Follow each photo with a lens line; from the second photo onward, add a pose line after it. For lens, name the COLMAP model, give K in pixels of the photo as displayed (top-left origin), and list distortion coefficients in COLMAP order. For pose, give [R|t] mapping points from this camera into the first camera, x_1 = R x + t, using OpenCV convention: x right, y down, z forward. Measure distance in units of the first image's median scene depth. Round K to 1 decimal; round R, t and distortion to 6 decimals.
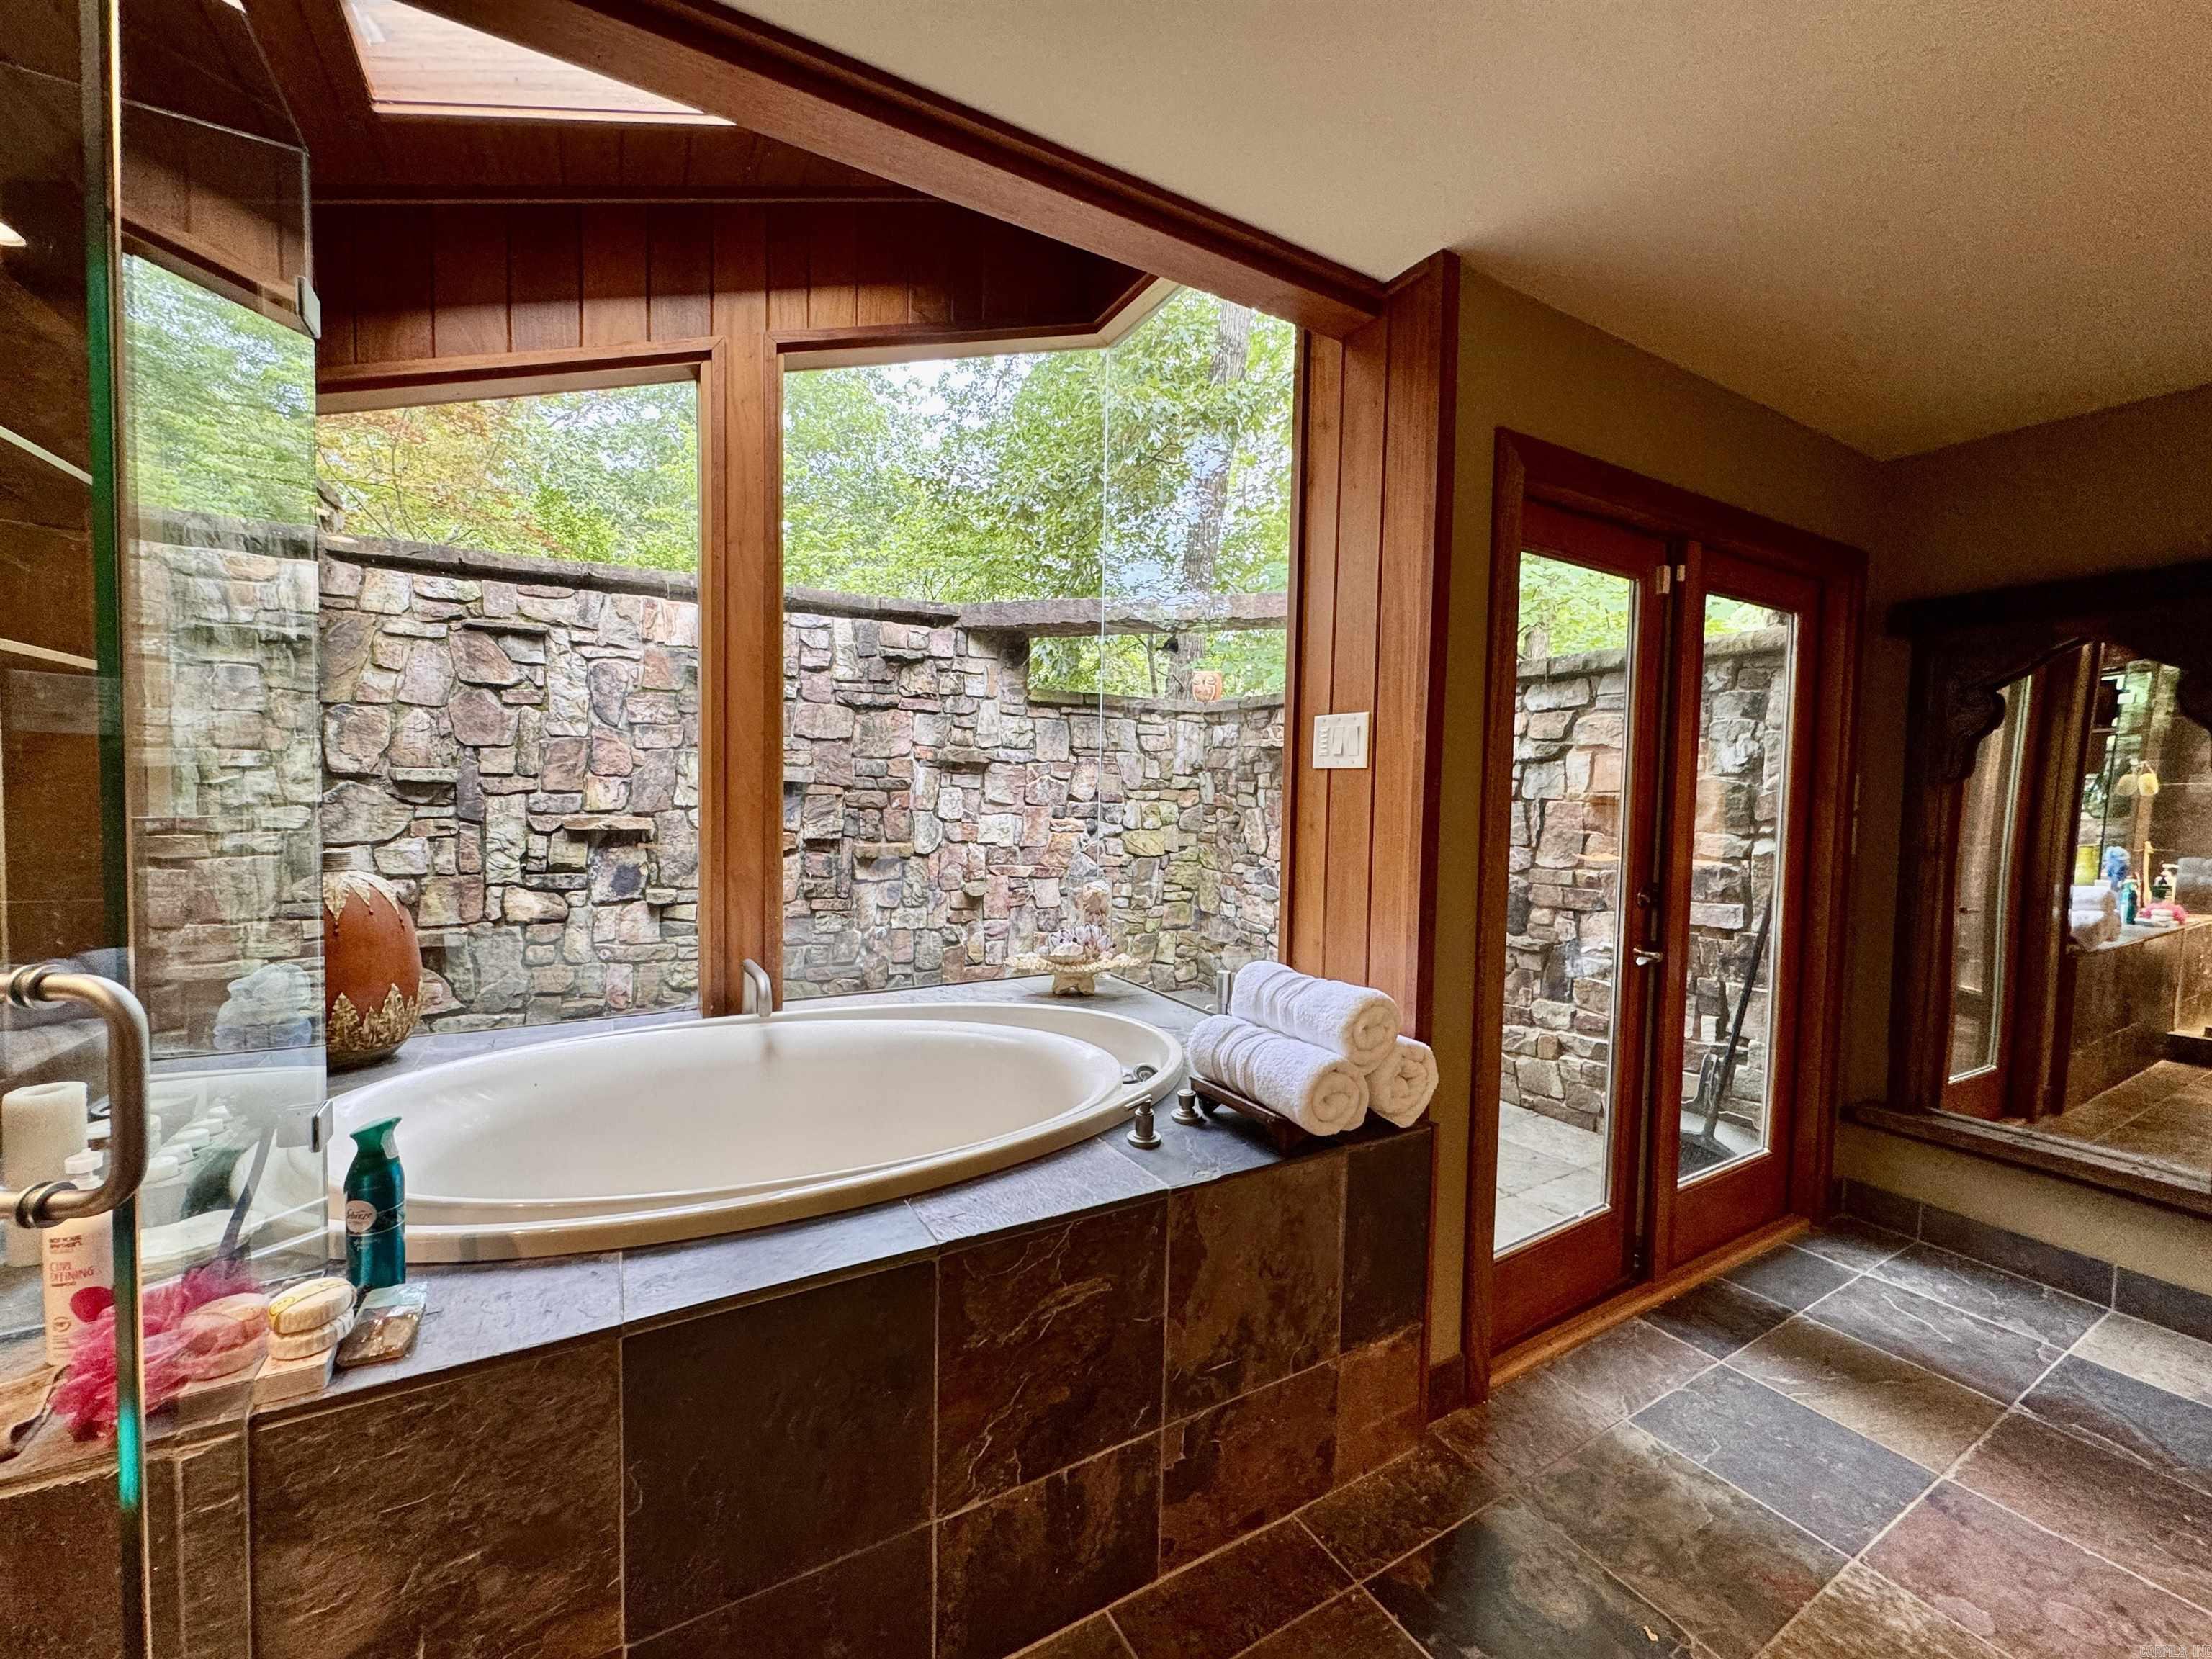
lens RADIAL K [[887.9, 0, 1101.8], [0, 887.9, 829.0], [0, 0, 1]] dist [-0.002053, 0.000988]
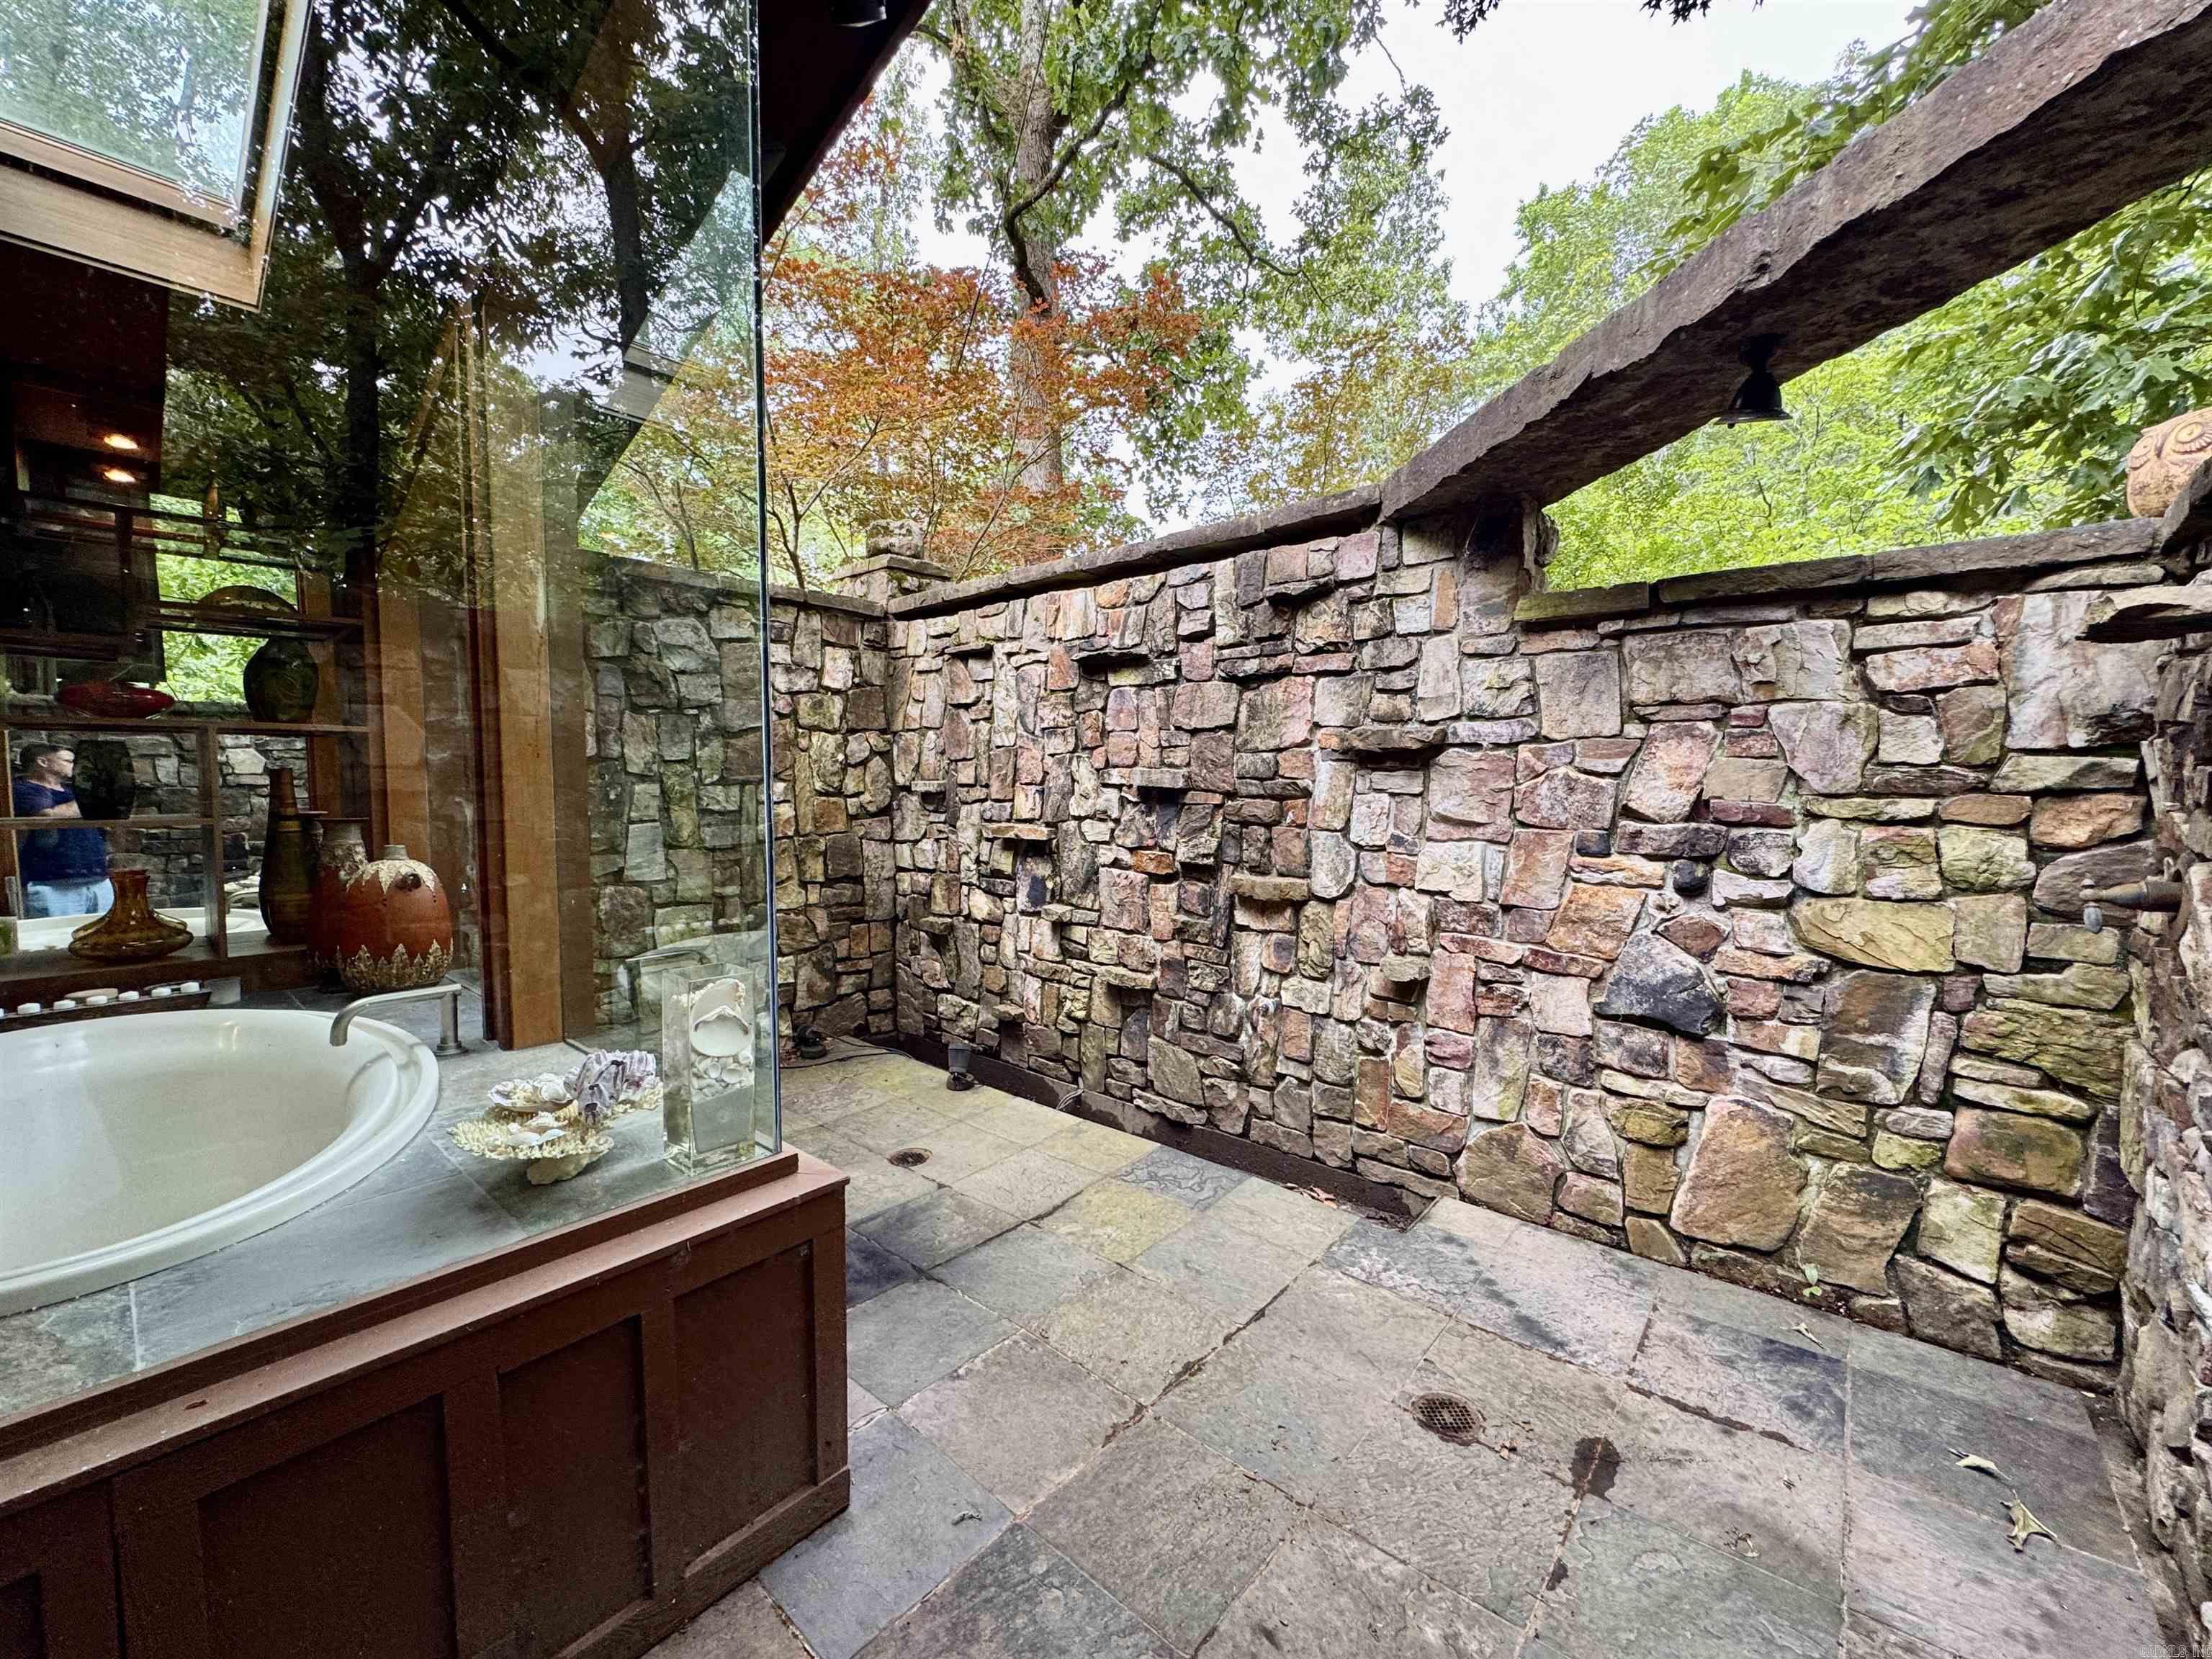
lens RADIAL K [[887.9, 0, 1101.8], [0, 887.9, 828.2], [0, 0, 1]] dist [-0.002053, 0.000988]
pose [[0.336240, 0.029811, -0.941304, 0.351087], [-0.038173, 0.999109, 0.018006, -0.028167], [0.941002, 0.029878, 0.337078, 0.656184]]
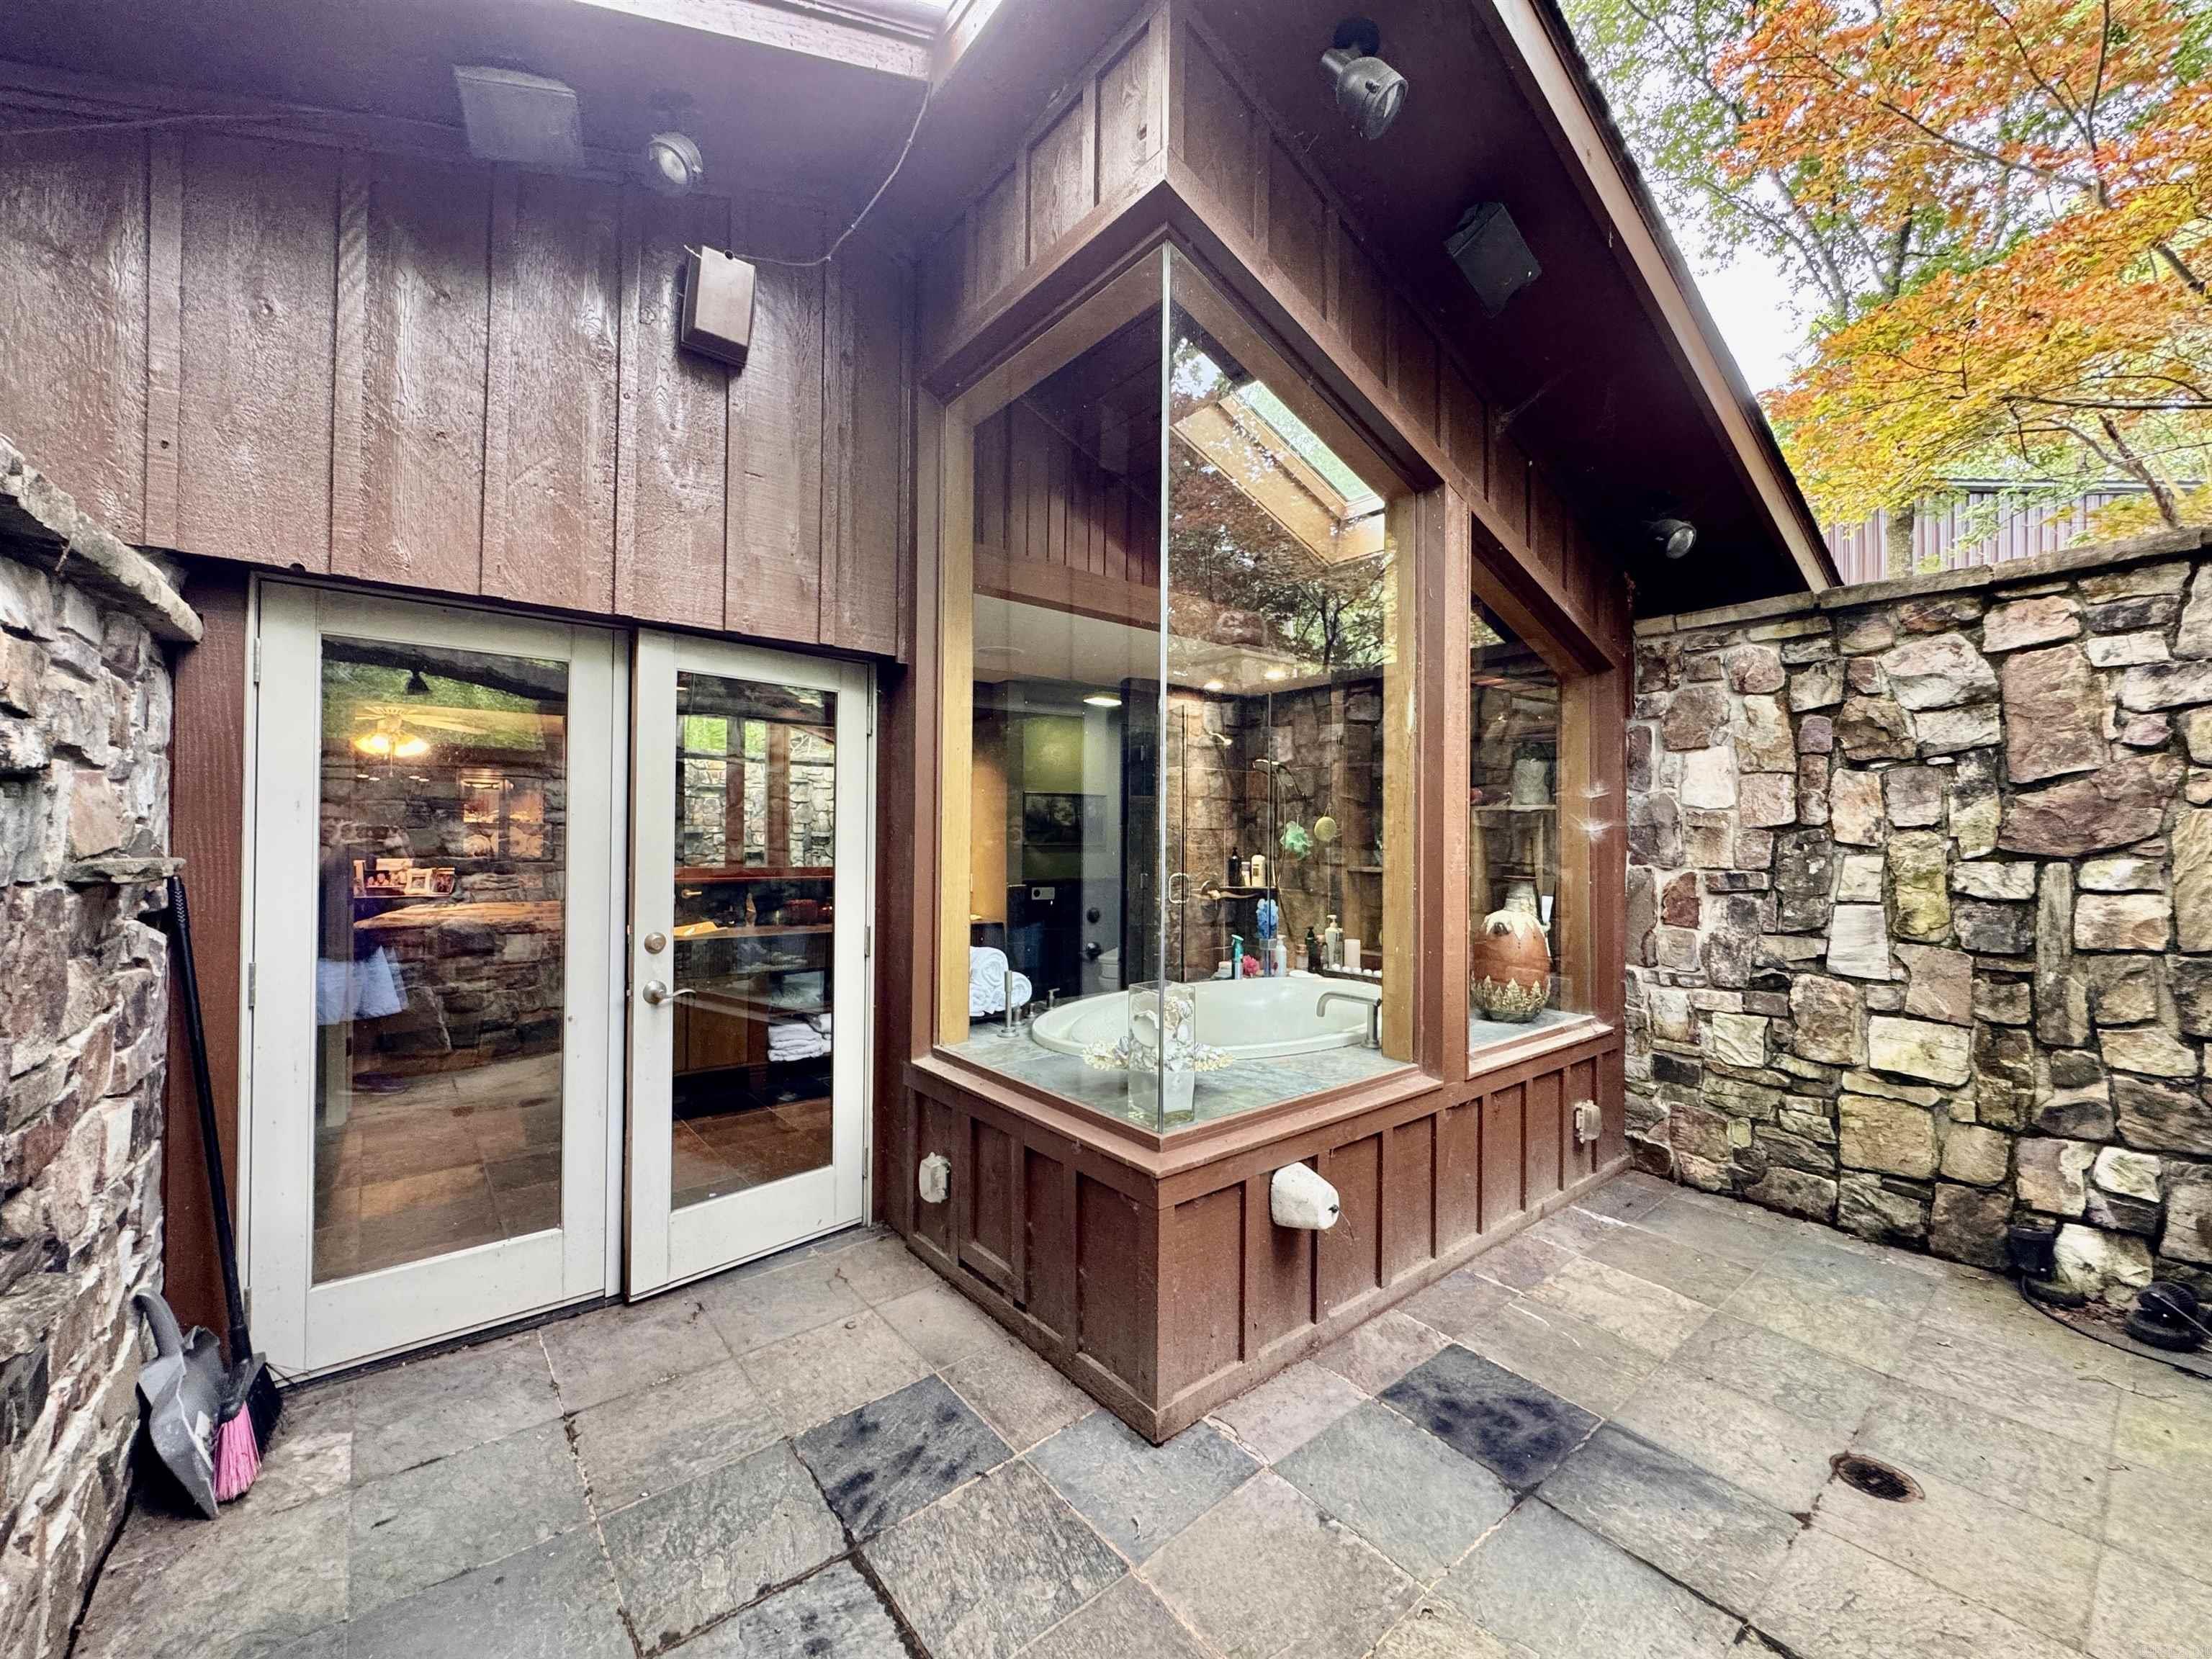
lens RADIAL K [[887.9, 0, 1108.5], [0, 887.9, 827.1], [0, 0, 1]] dist [-0.002053, 0.000988]
pose [[-0.986105, -0.025913, -0.164088, 0.101292], [-0.032451, 0.998777, 0.037293, -0.066219], [0.162921, 0.042100, -0.985741, 1.089081]]
